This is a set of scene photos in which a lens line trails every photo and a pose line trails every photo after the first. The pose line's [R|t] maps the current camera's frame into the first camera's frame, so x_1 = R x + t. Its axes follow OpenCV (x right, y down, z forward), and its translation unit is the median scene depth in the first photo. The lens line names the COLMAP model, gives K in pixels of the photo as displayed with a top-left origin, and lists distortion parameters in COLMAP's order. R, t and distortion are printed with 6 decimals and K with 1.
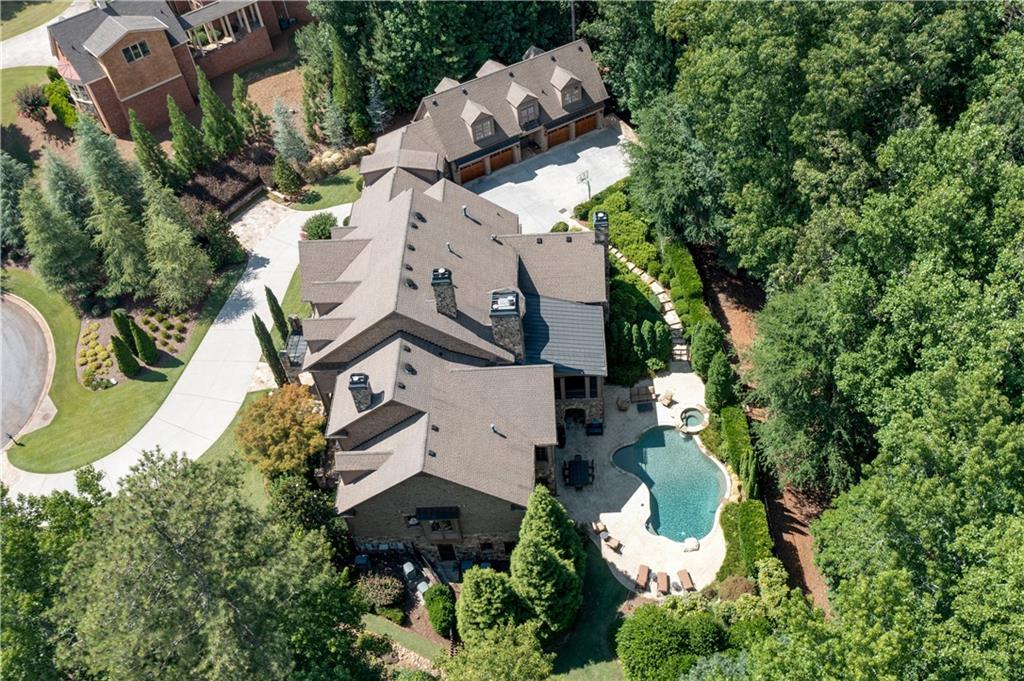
lens RADIAL K [[806.4, 0, 513.4], [0, 806.4, 321.0], [0, 0, 1]] dist [-0.005884, 0.001106]
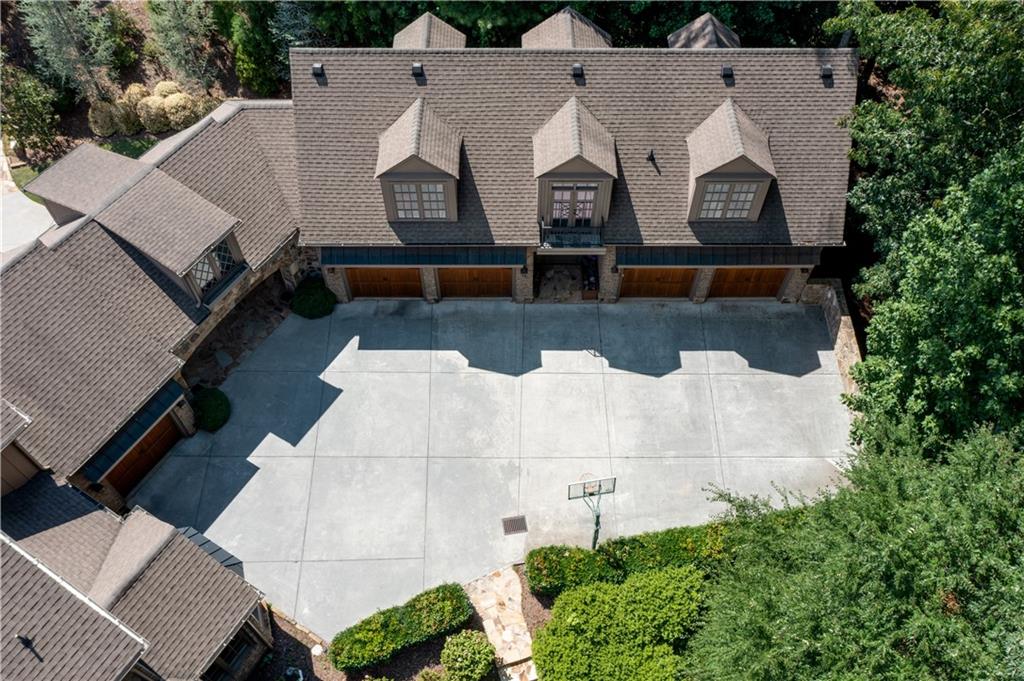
lens RADIAL K [[806.4, 0, 513.4], [0, 806.4, 321.0], [0, 0, 1]] dist [-0.005884, 0.001106]
pose [[0.860739, 0.447178, -0.243229, 0.108045], [-0.418752, 0.893685, 0.161166, -0.275103], [0.289440, -0.036869, 0.956486, 0.713639]]
